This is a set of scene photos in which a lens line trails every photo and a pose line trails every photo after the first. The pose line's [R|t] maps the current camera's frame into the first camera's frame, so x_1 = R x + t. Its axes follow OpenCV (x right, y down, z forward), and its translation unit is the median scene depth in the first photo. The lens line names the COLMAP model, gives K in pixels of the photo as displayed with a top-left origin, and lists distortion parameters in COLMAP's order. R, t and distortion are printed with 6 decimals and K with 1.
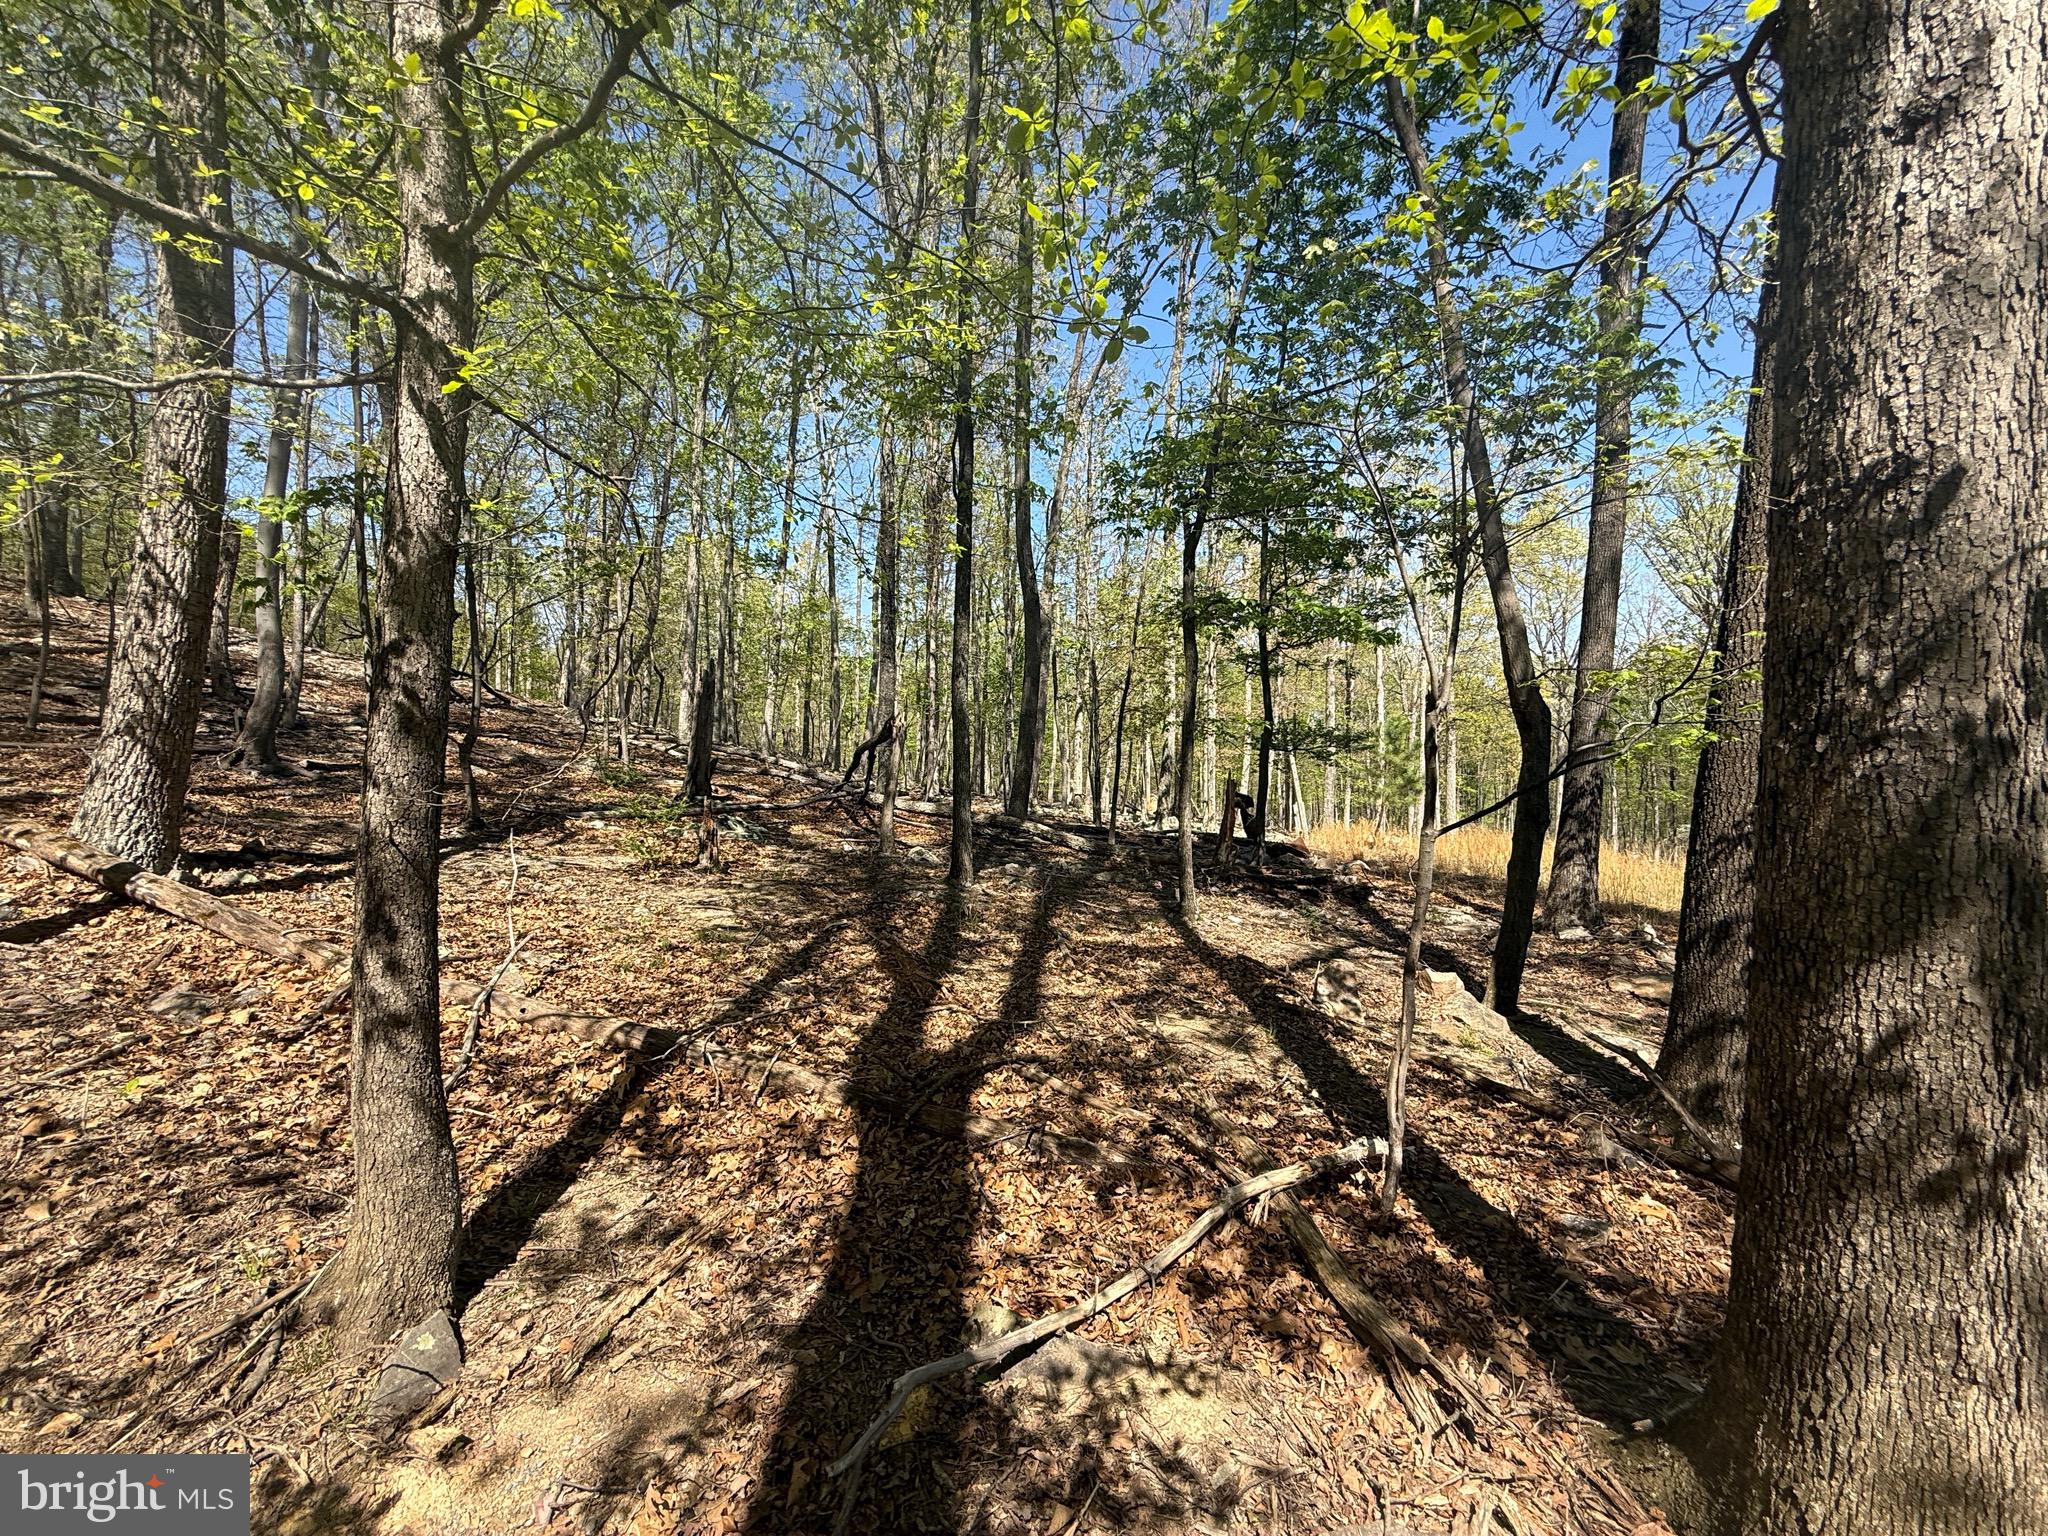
lens RADIAL K [[817.4, 0, 1020.7], [0, 817.4, 770.6], [0, 0, 1]] dist [0.002328, -0.000541]
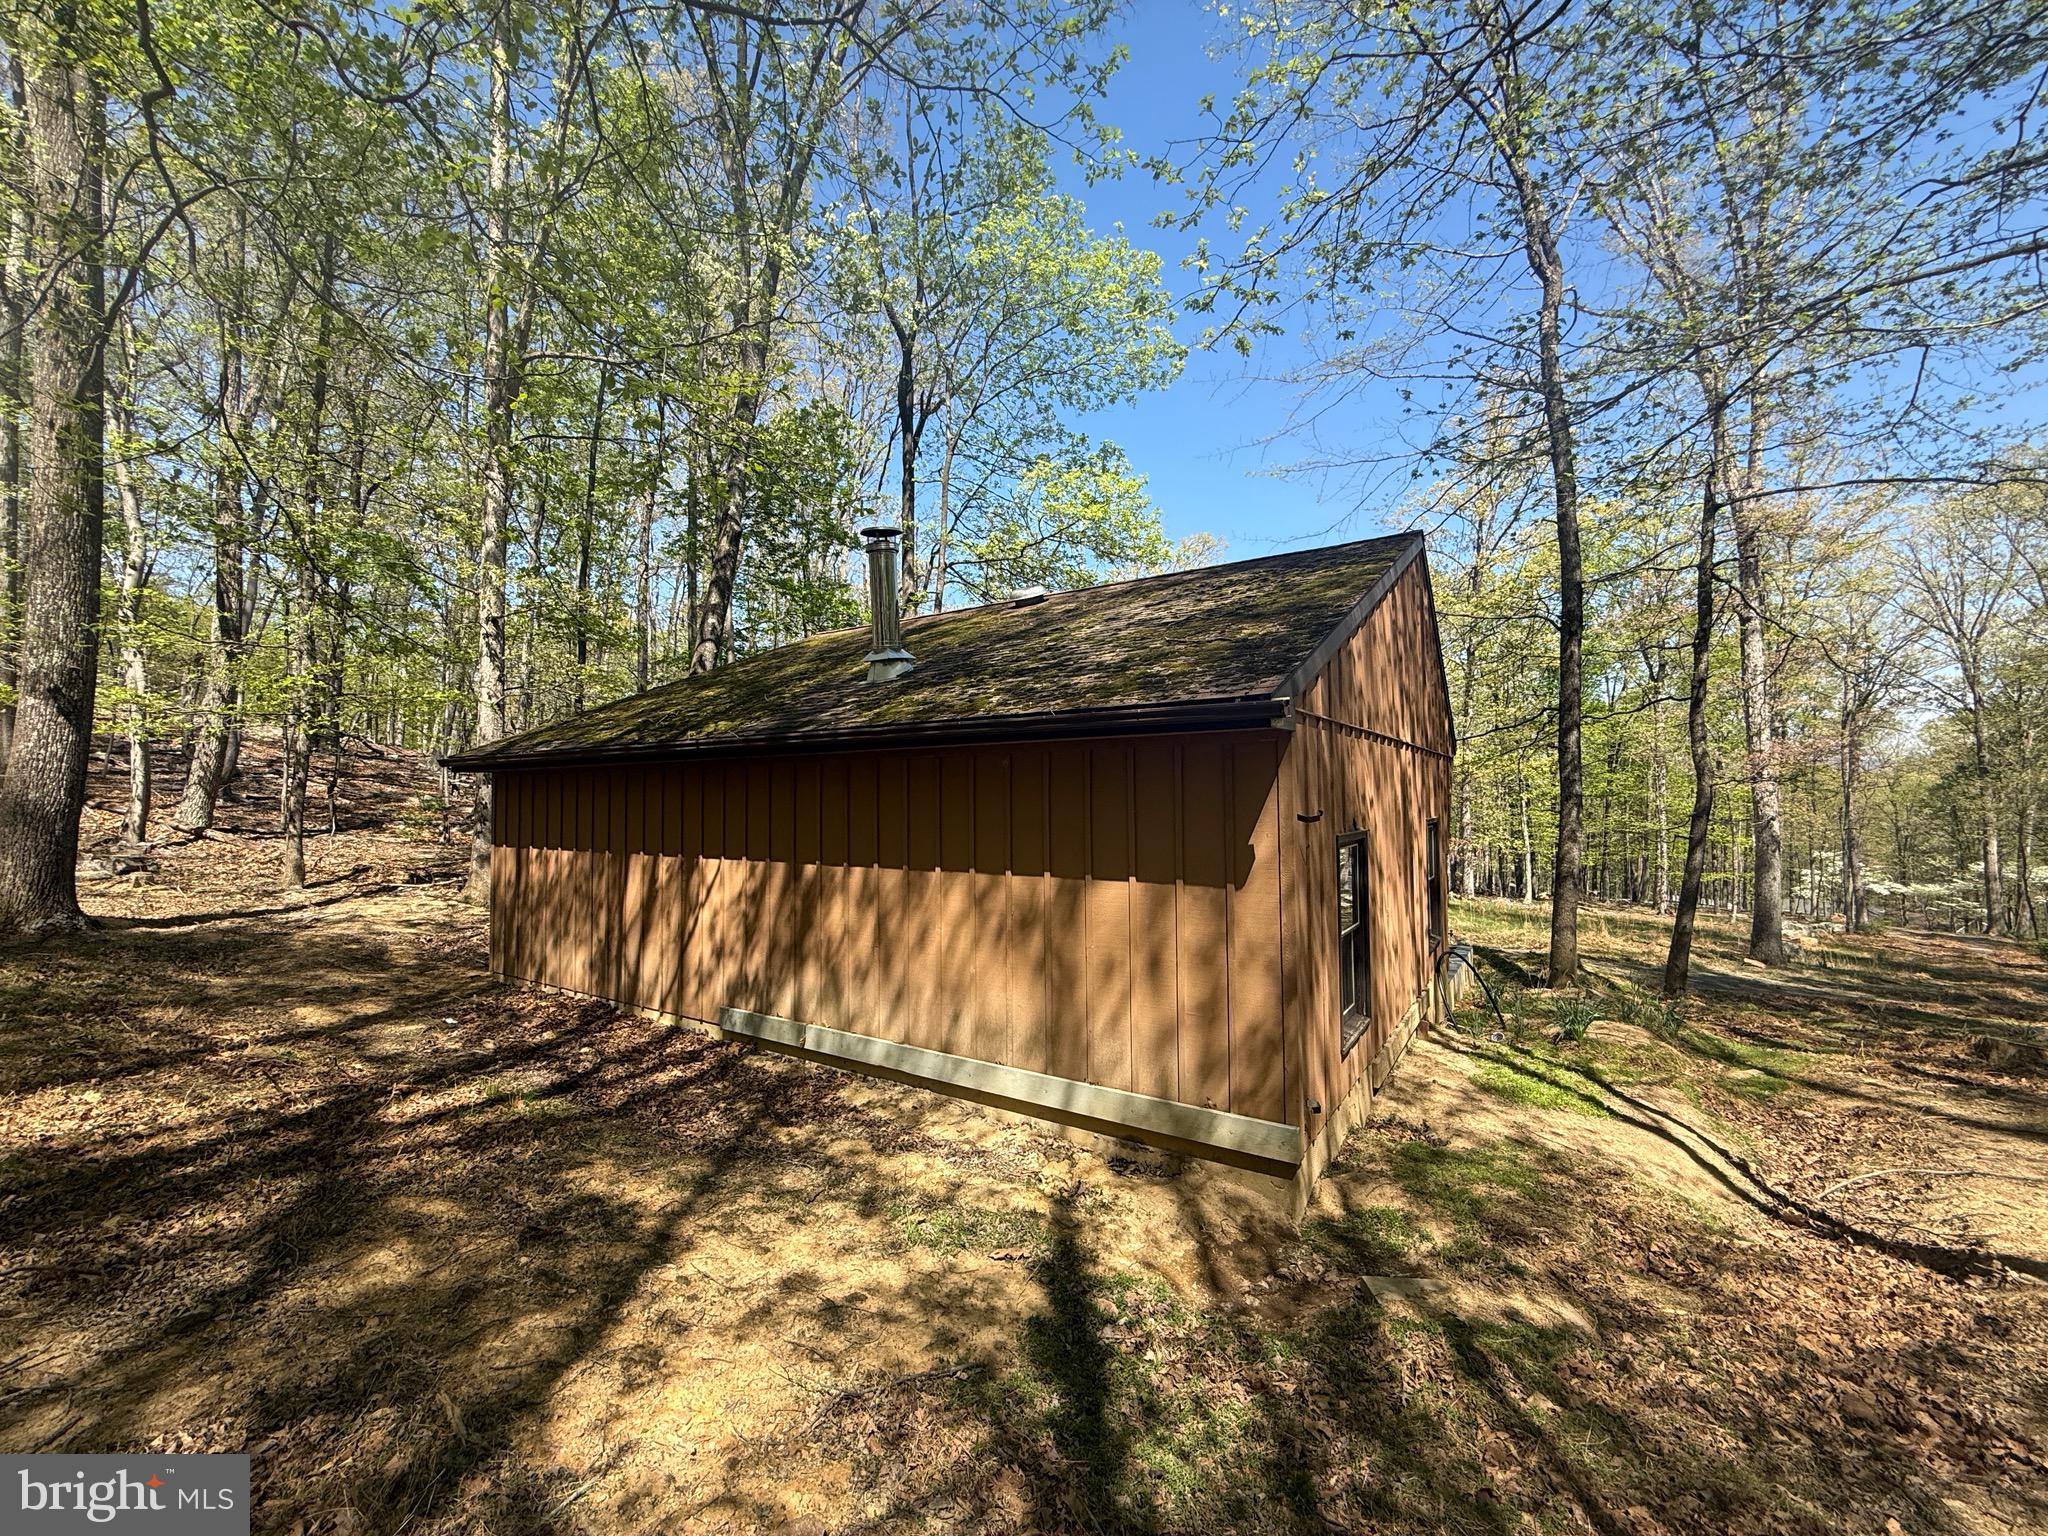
lens RADIAL K [[817.4, 0, 1019.5], [0, 817.4, 766.9], [0, 0, 1]] dist [0.002328, -0.000541]
pose [[0.997367, 0.007768, 0.072096, 1.891478], [-0.003974, 0.998607, -0.052623, 0.042338], [-0.072404, 0.052198, 0.996009, -2.482547]]
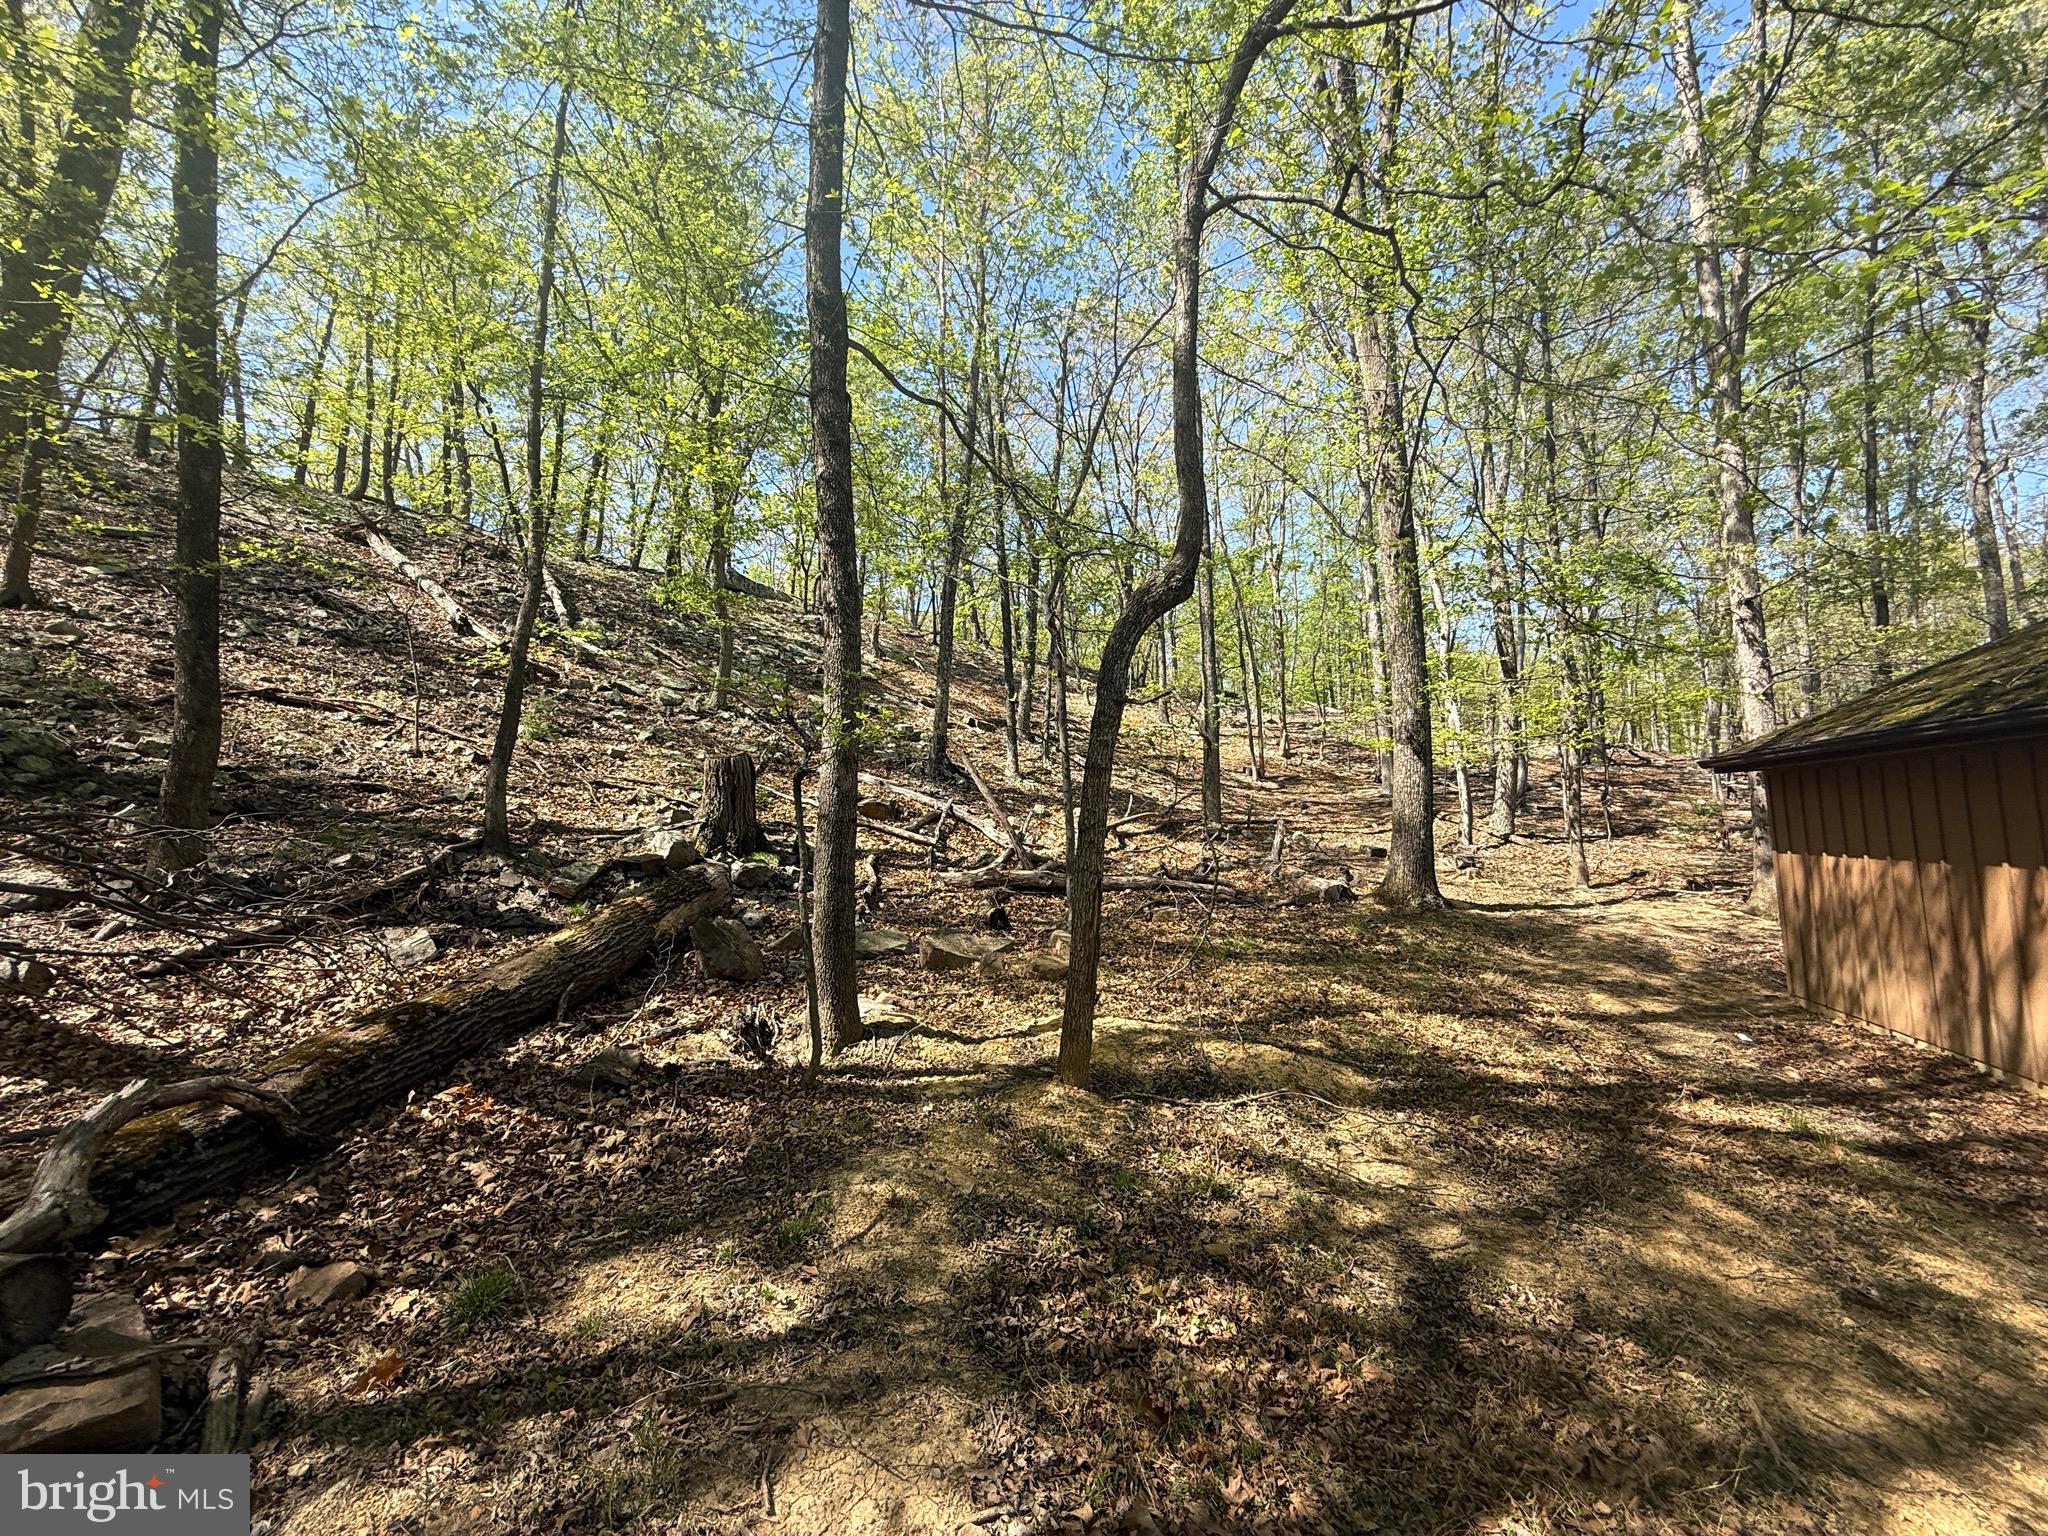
lens RADIAL K [[817.4, 0, 1019.1], [0, 817.4, 772.6], [0, 0, 1]] dist [0.002328, -0.000541]
pose [[0.313424, -0.073721, -0.946747, 1.958457], [0.025099, 0.997277, -0.069346, 0.043335], [0.949281, -0.002028, 0.314421, -2.530854]]
